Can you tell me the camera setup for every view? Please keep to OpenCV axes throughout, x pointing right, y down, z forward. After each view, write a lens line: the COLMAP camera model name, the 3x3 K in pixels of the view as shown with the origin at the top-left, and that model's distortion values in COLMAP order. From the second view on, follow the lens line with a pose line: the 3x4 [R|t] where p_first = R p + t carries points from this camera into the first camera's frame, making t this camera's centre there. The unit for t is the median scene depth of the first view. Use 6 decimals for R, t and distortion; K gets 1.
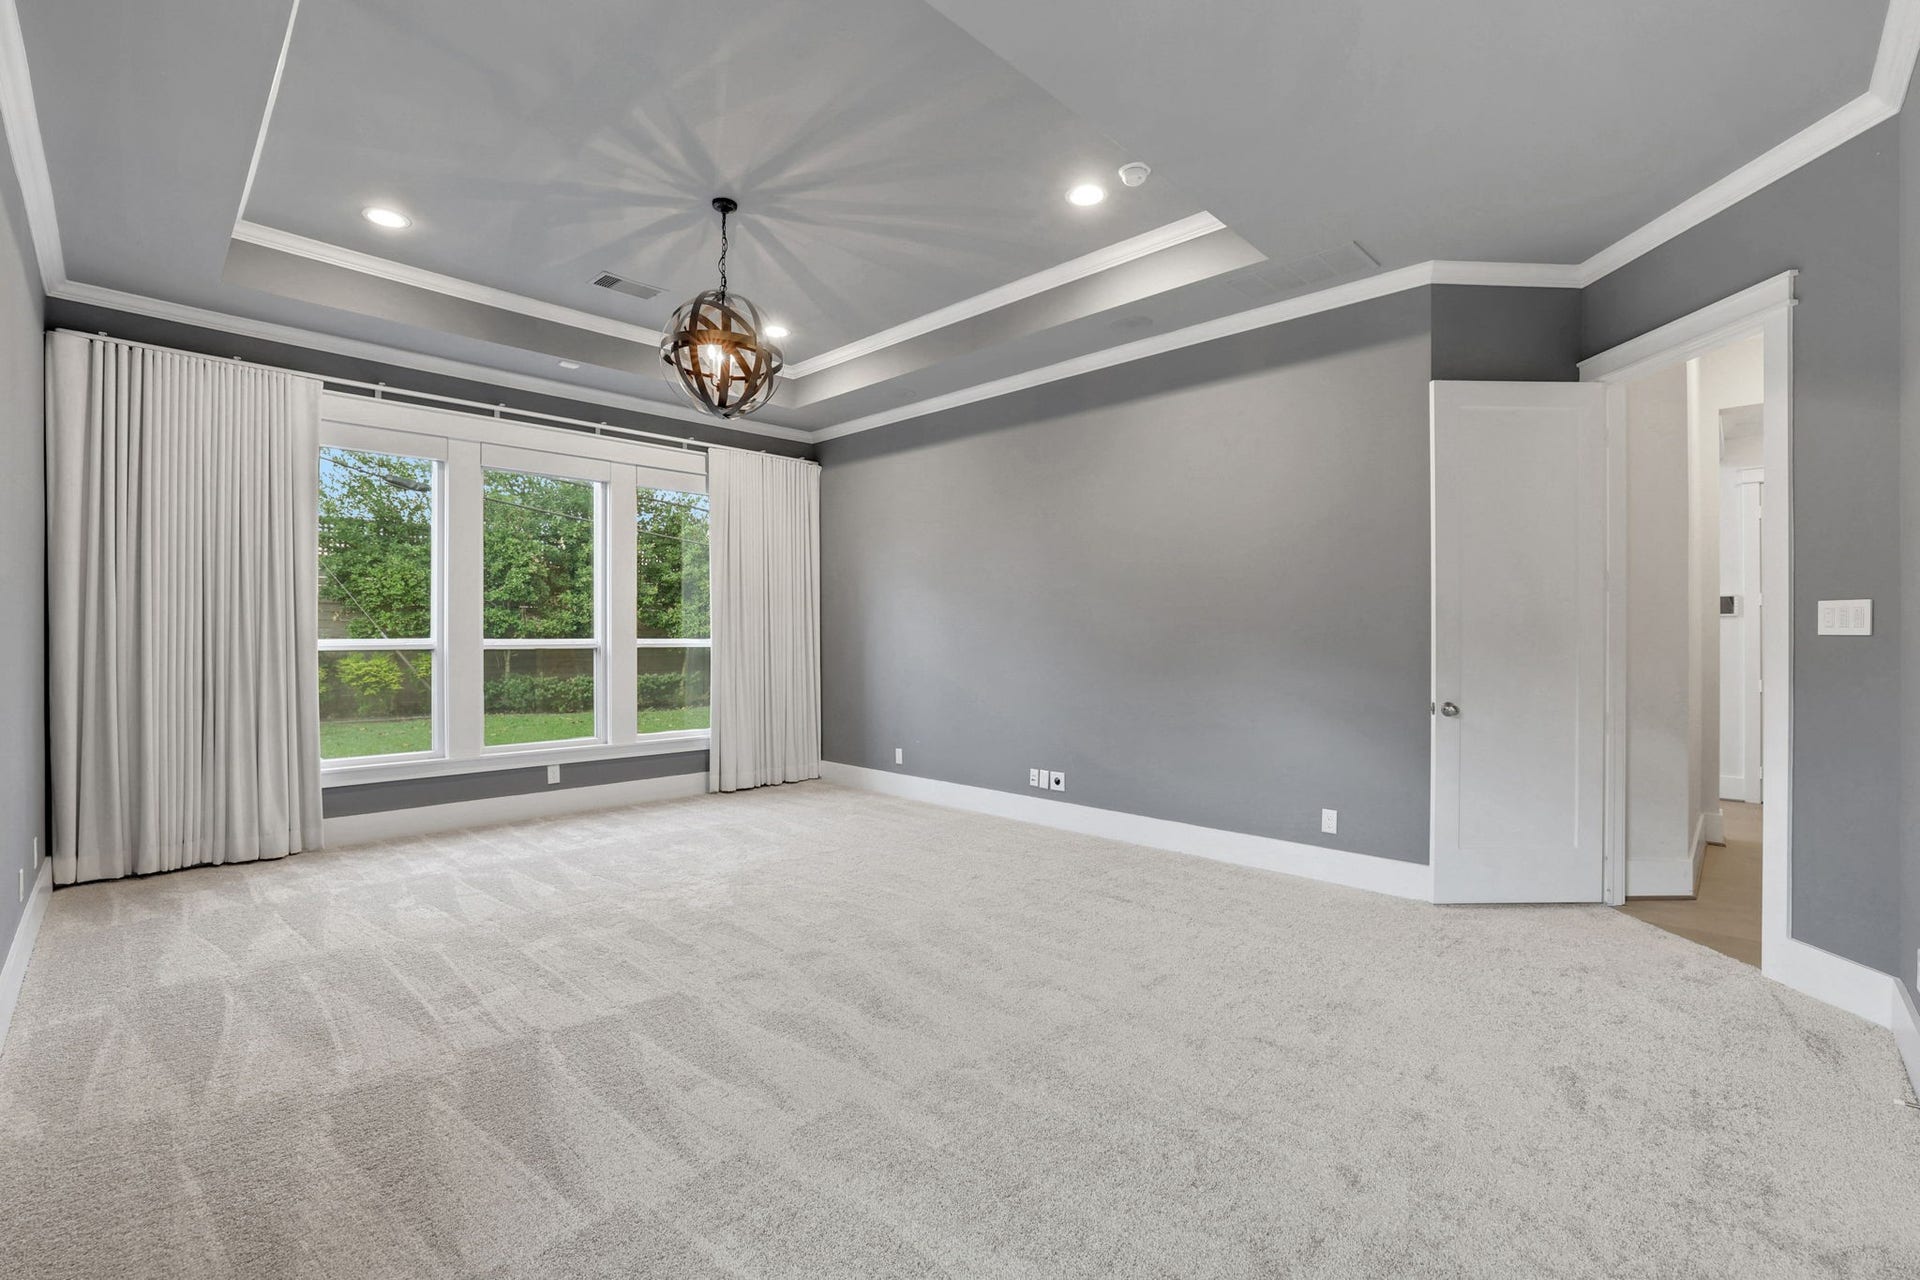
lens RADIAL K [[847.4, 0, 951.5], [0, 847.4, 635.1], [0, 0, 1]] dist [-0.024339, -0.000241]
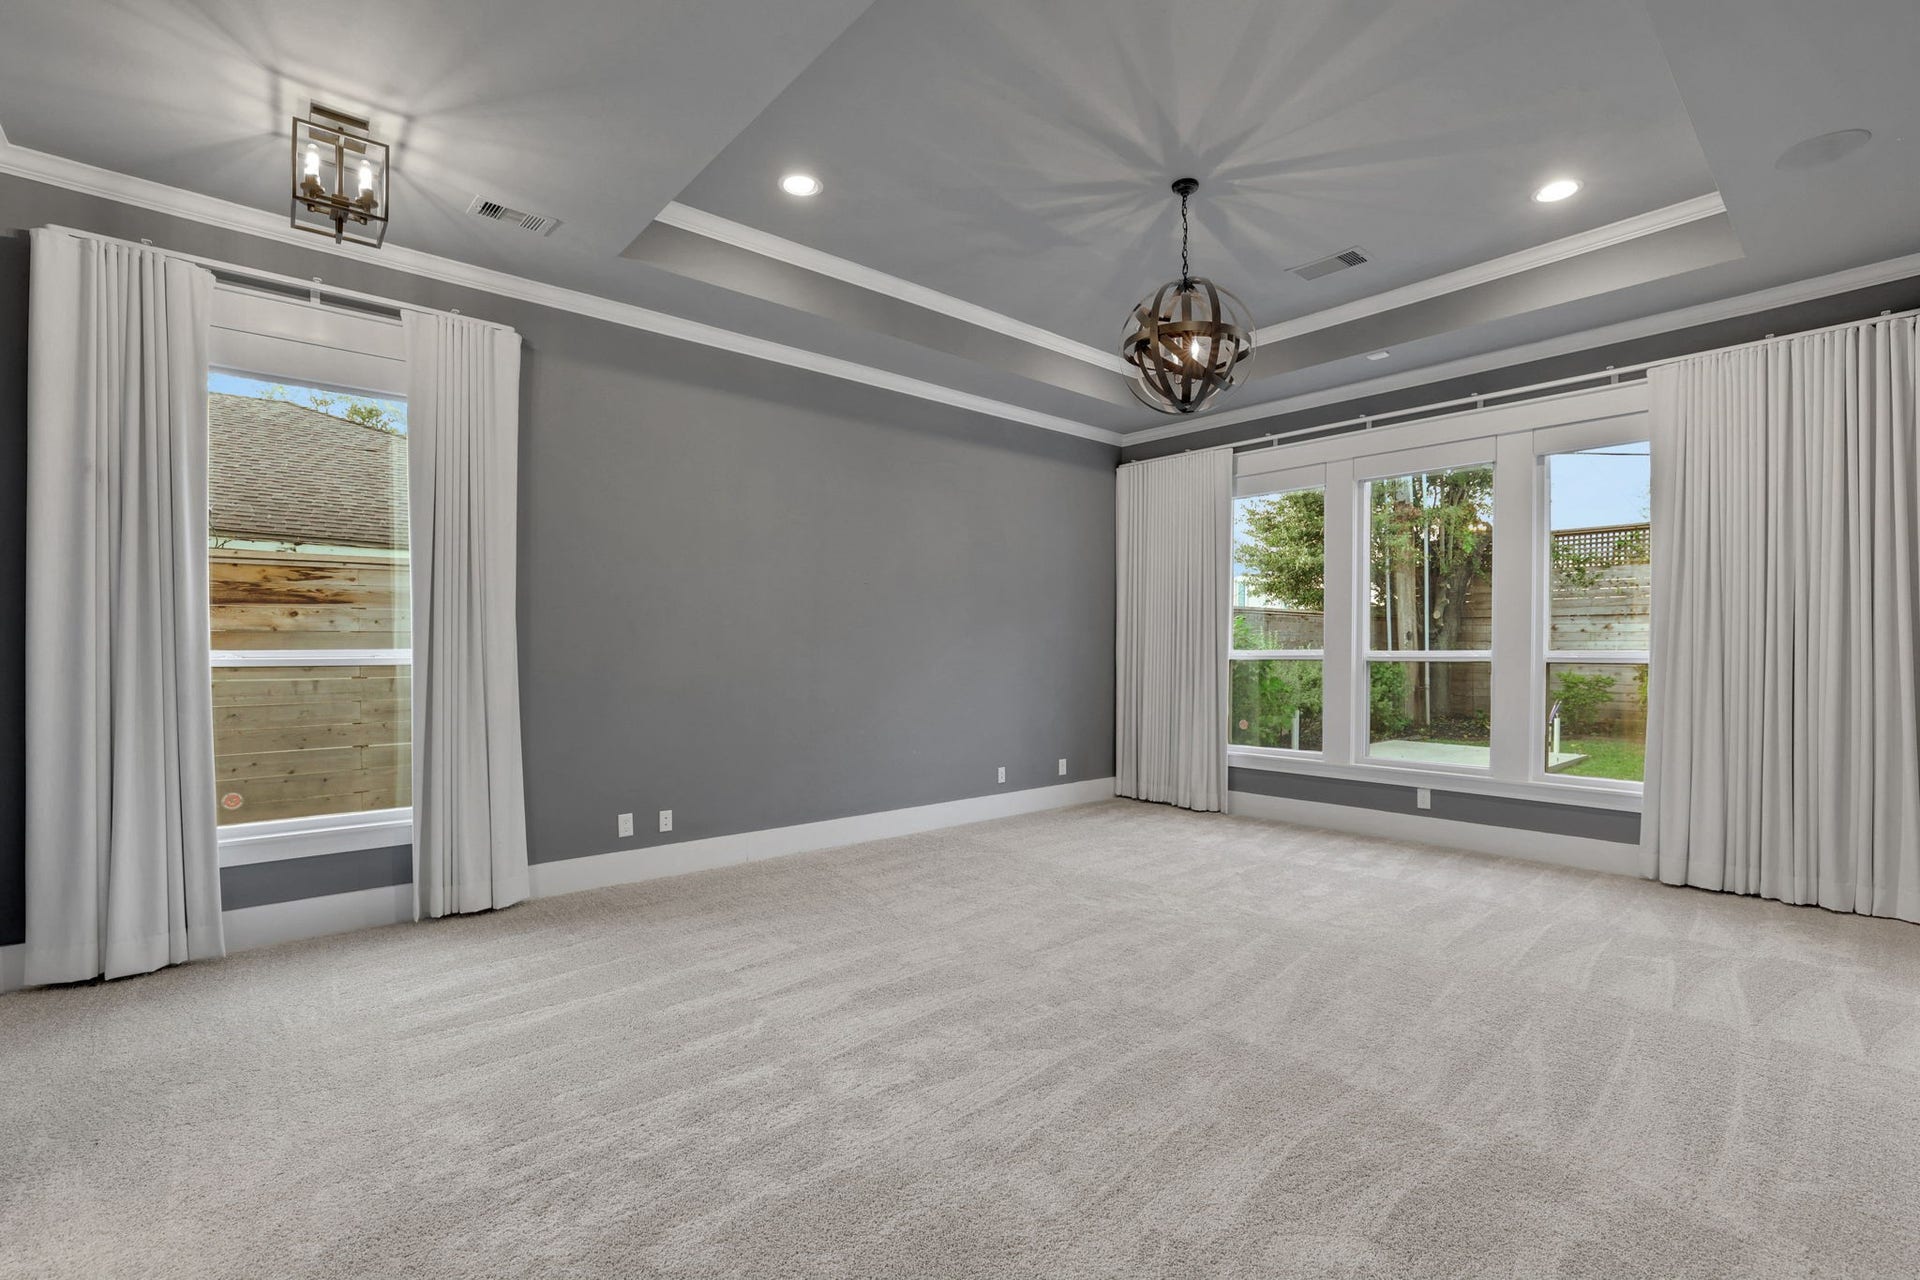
lens RADIAL K [[847.4, 0, 956.1], [0, 847.4, 646.3], [0, 0, 1]] dist [-0.024339, -0.000241]
pose [[-0.065761, -0.006929, -0.997811, 0.877851], [-0.001217, 0.999976, -0.006864, 0.013799], [0.997835, 0.000762, -0.065768, 1.037095]]
